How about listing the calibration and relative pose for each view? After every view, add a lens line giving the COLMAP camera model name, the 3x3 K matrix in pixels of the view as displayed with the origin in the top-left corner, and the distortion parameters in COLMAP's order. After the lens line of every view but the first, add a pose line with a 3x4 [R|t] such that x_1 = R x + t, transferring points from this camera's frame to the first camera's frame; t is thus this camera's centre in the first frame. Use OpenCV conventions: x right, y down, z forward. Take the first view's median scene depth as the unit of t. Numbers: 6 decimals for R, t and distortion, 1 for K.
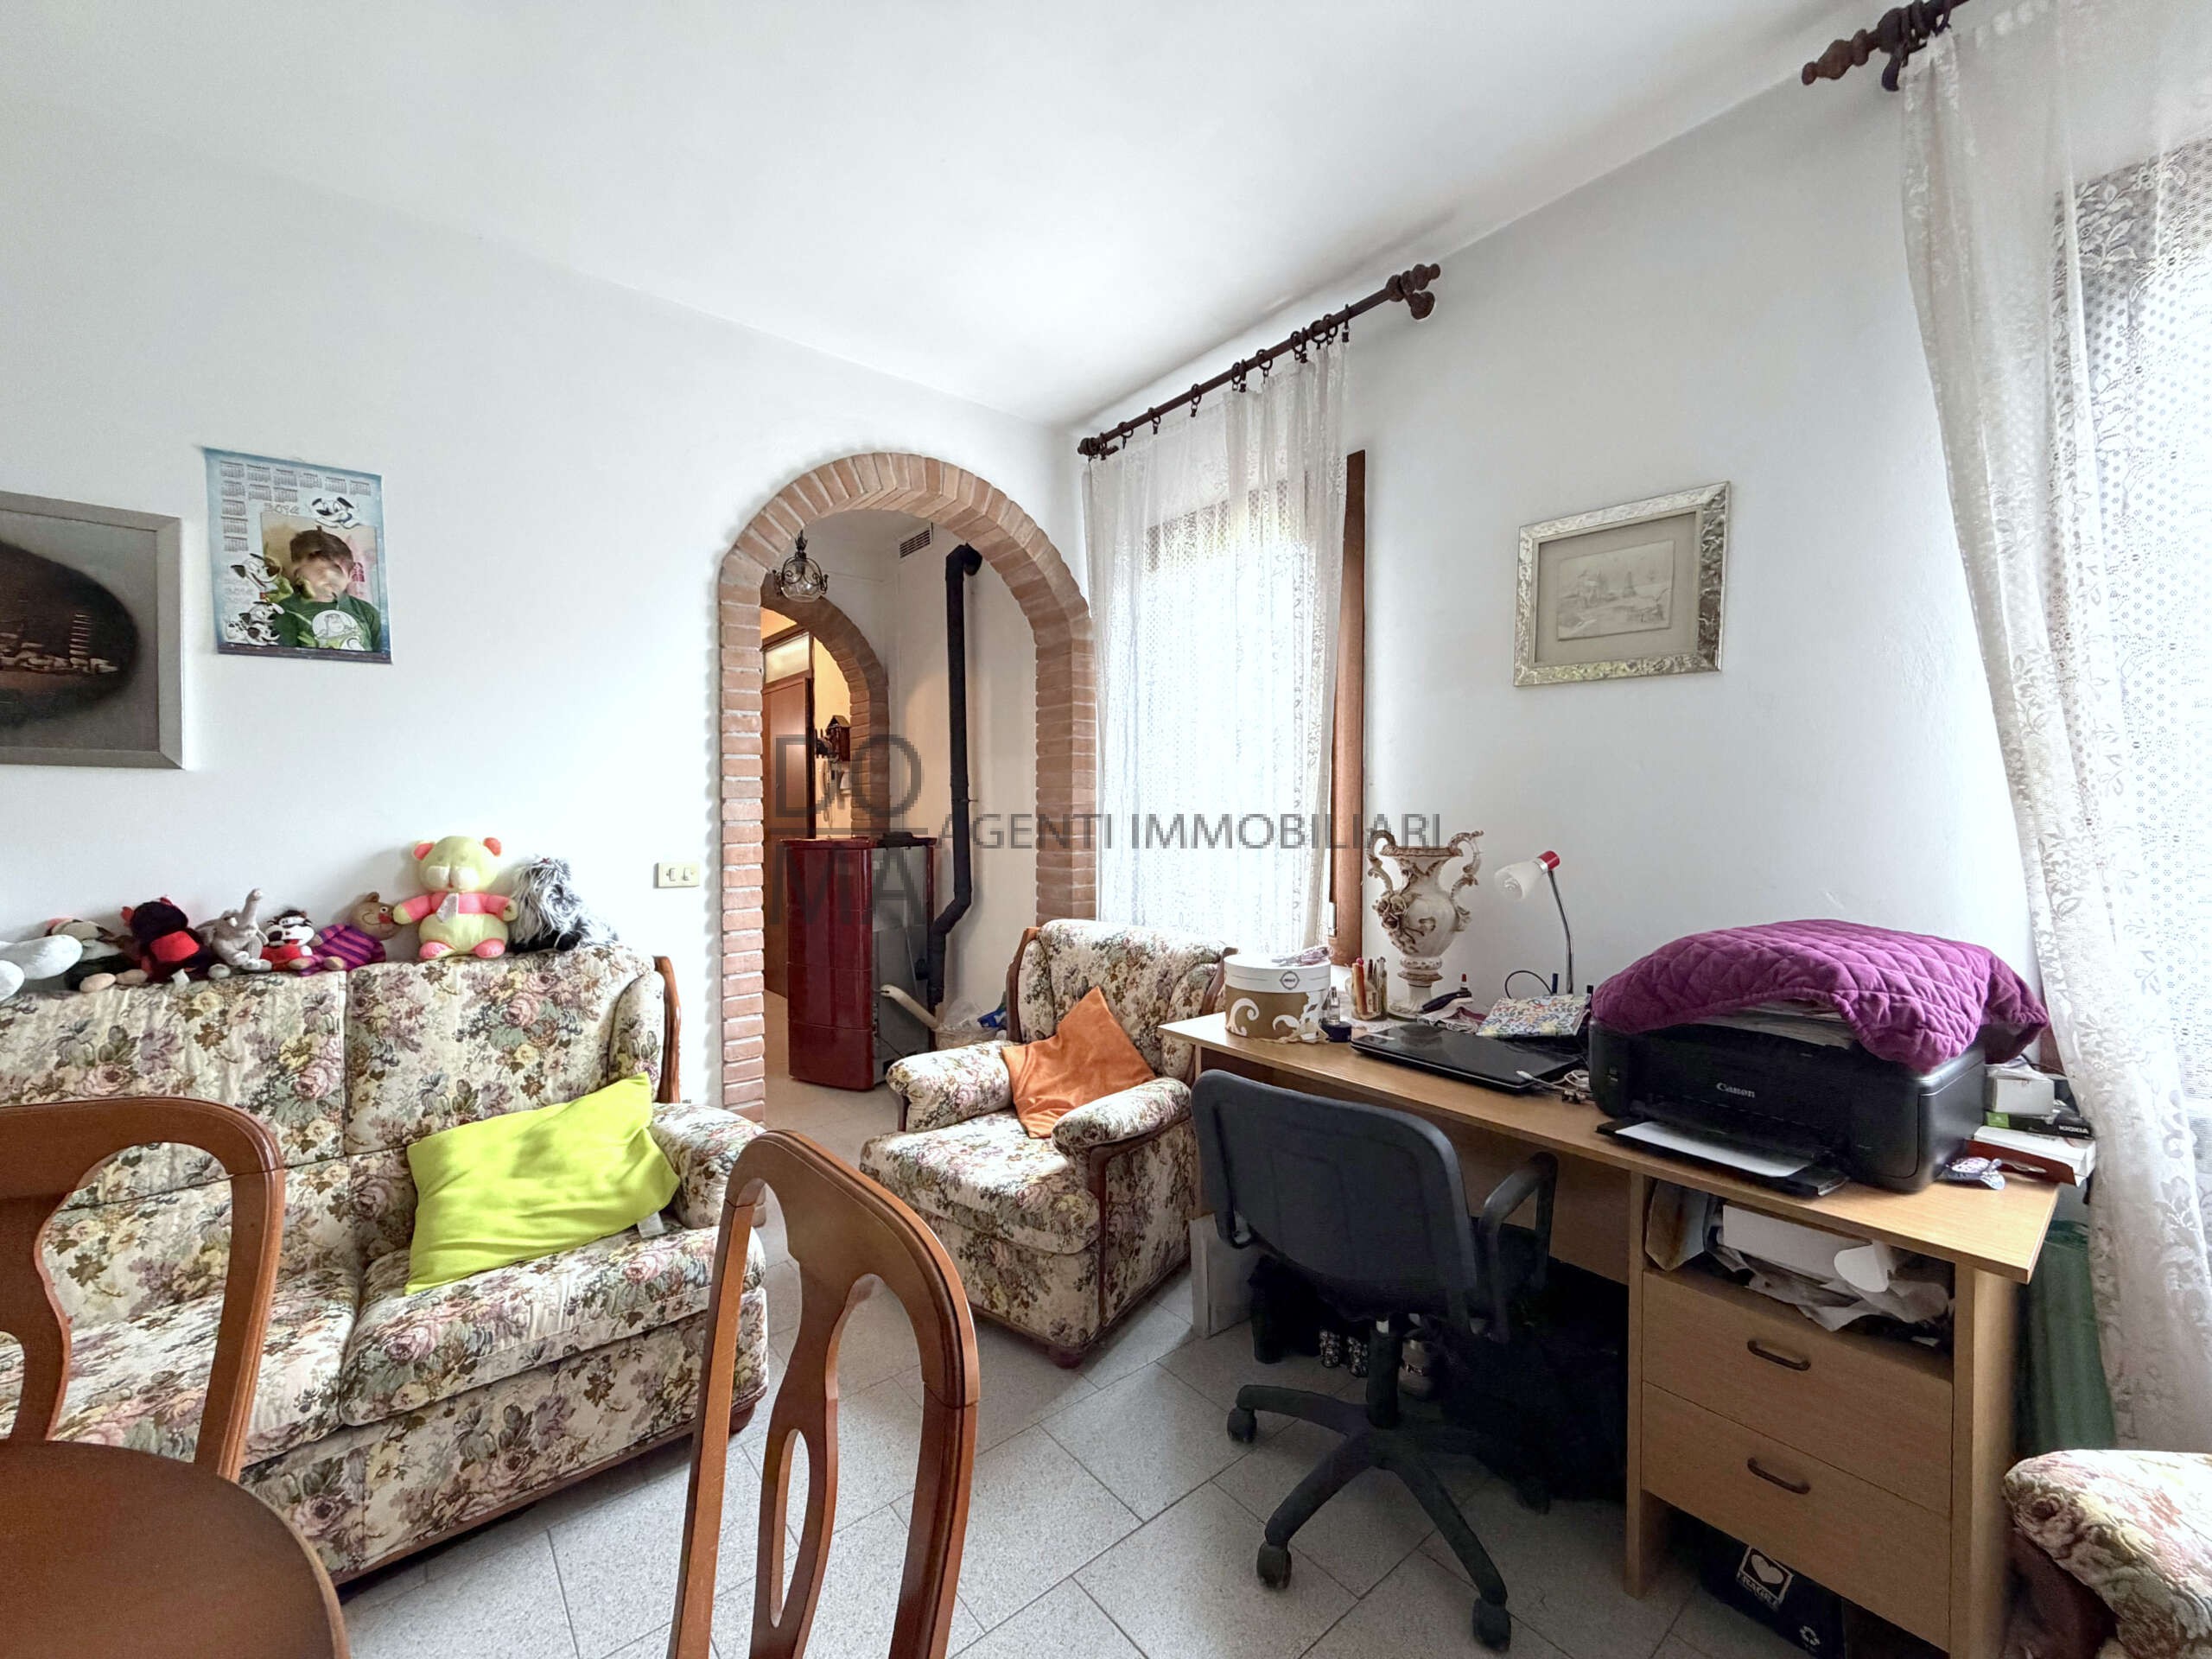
lens RADIAL K [[883.7, 0, 1104.0], [0, 883.7, 825.3], [0, 0, 1]] dist [0.000273, 0.000067]
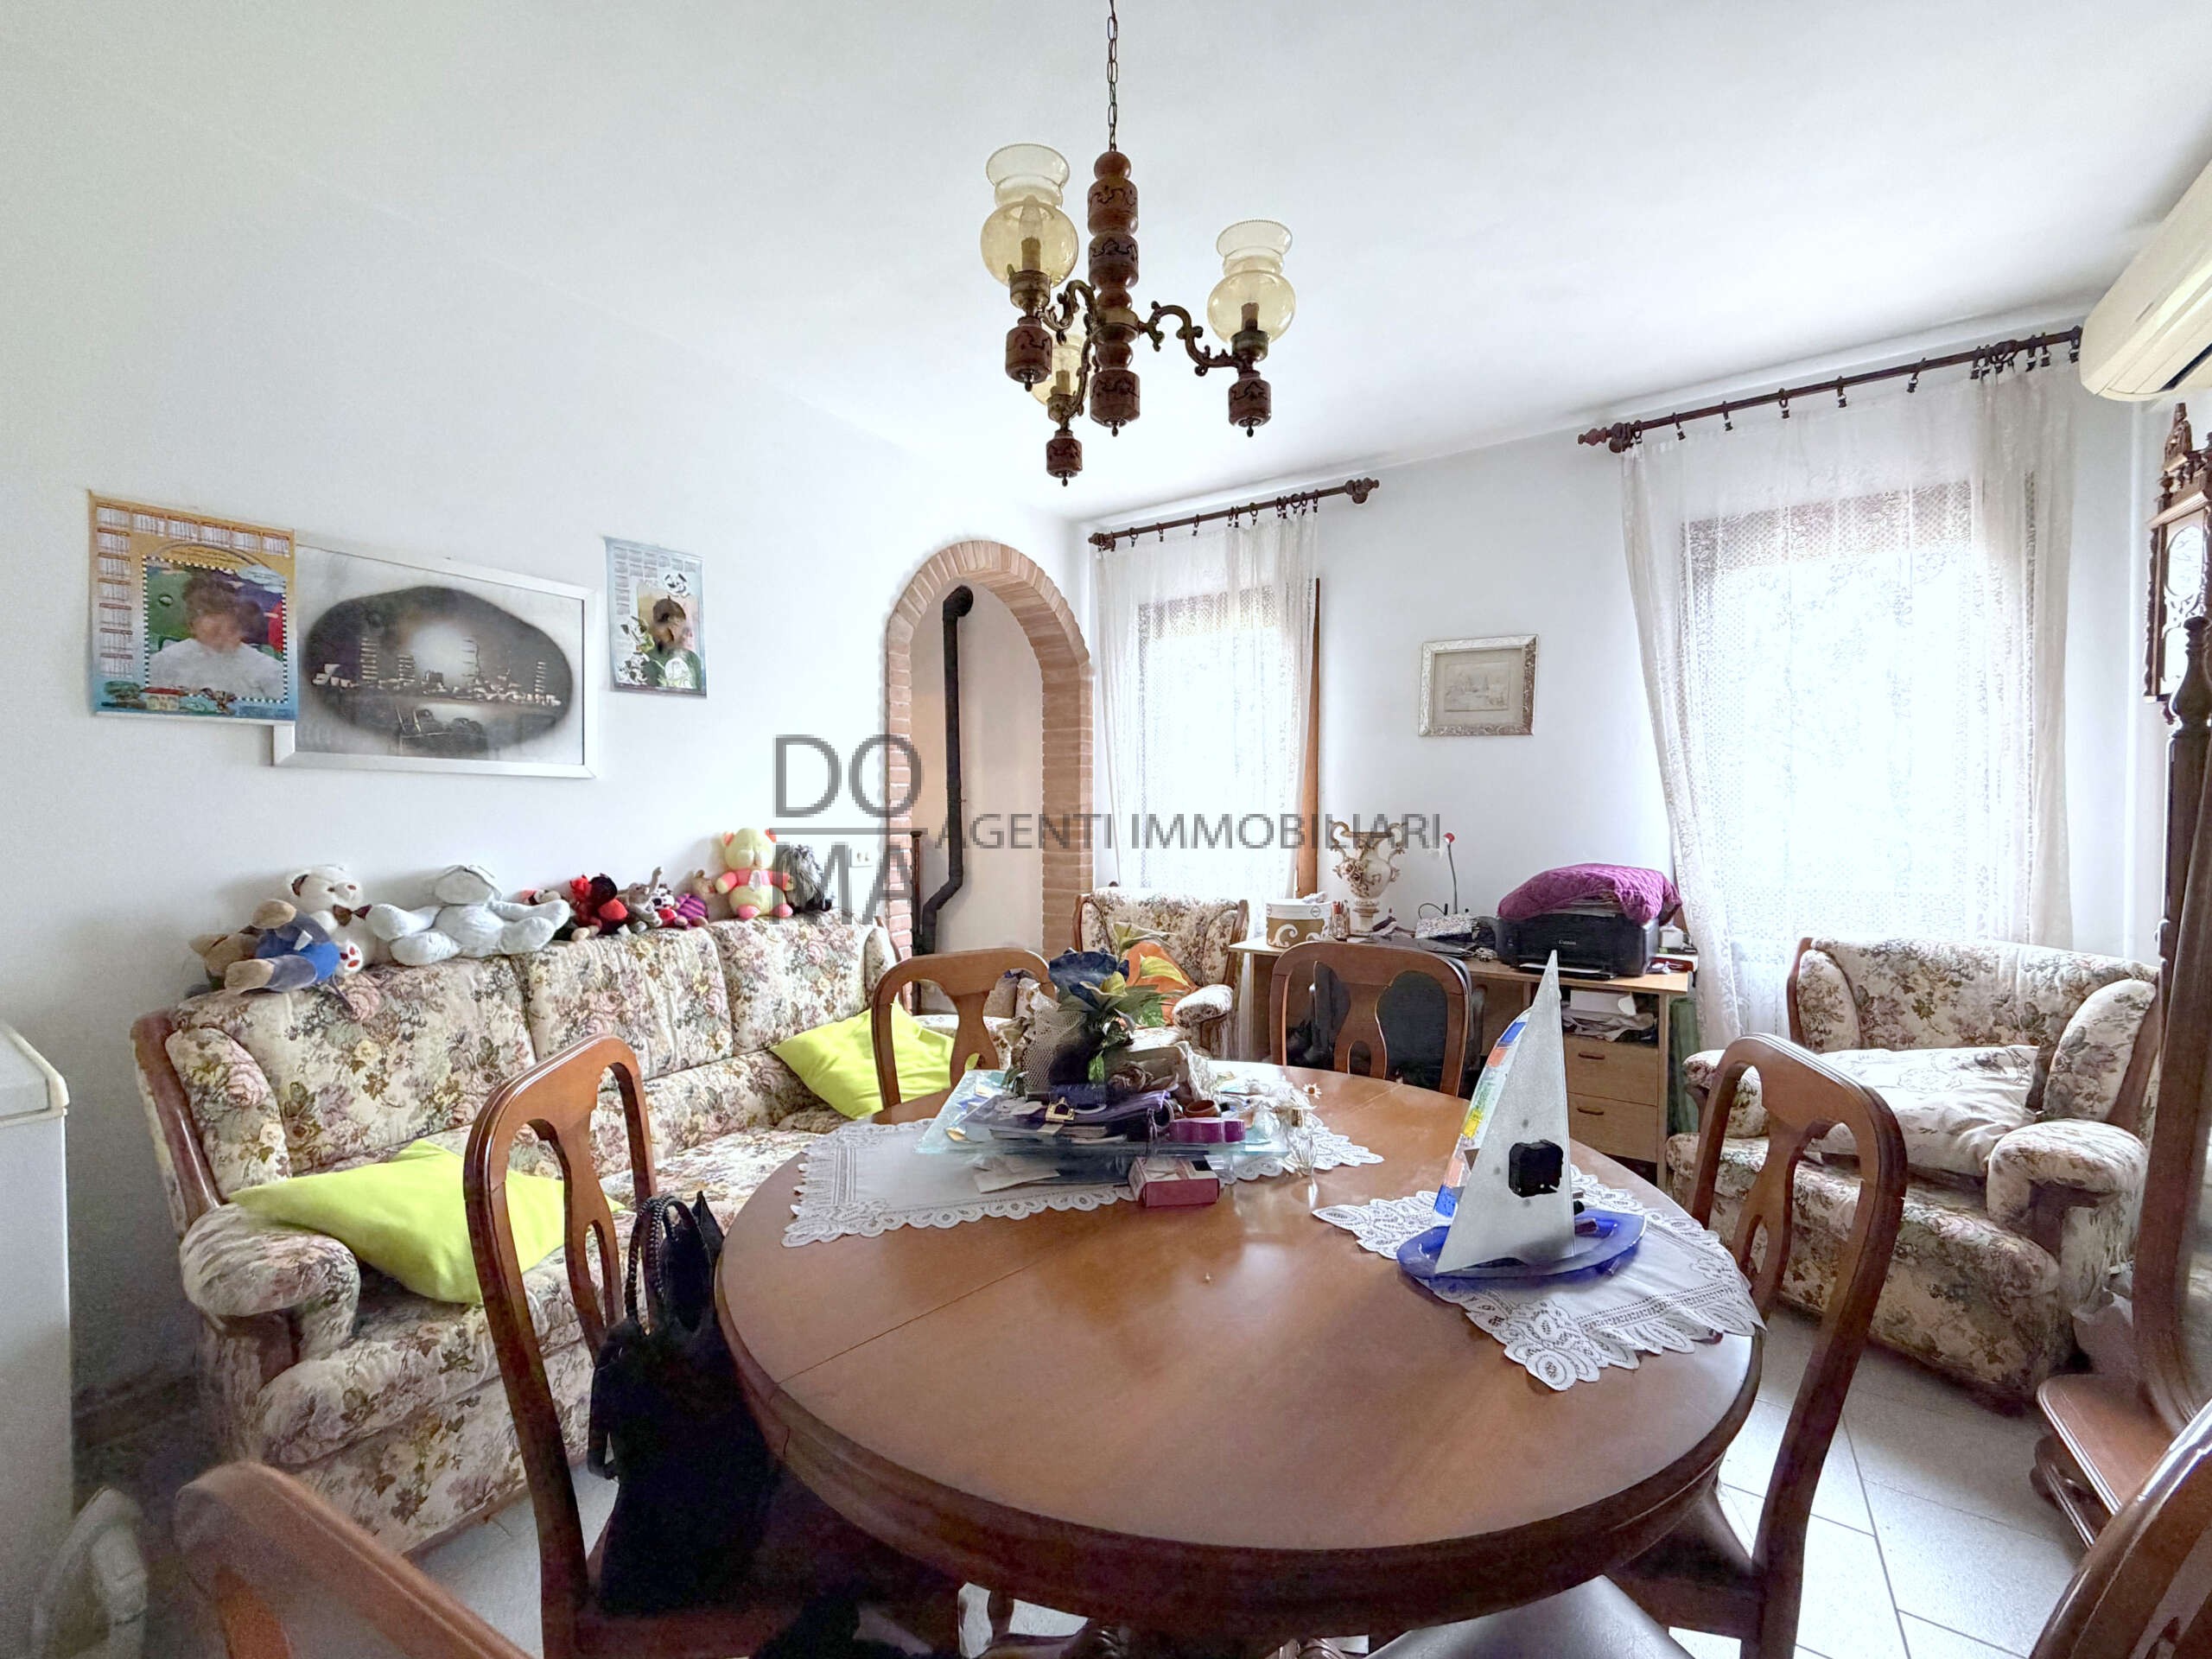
lens RADIAL K [[883.7, 0, 1105.7], [0, 883.7, 825.5], [0, 0, 1]] dist [0.000273, 0.000067]
pose [[0.955574, -0.004077, 0.294725, -0.658646], [0.002974, 0.999987, 0.004189, 0.004783], [-0.294738, -0.003126, 0.955573, -0.474488]]
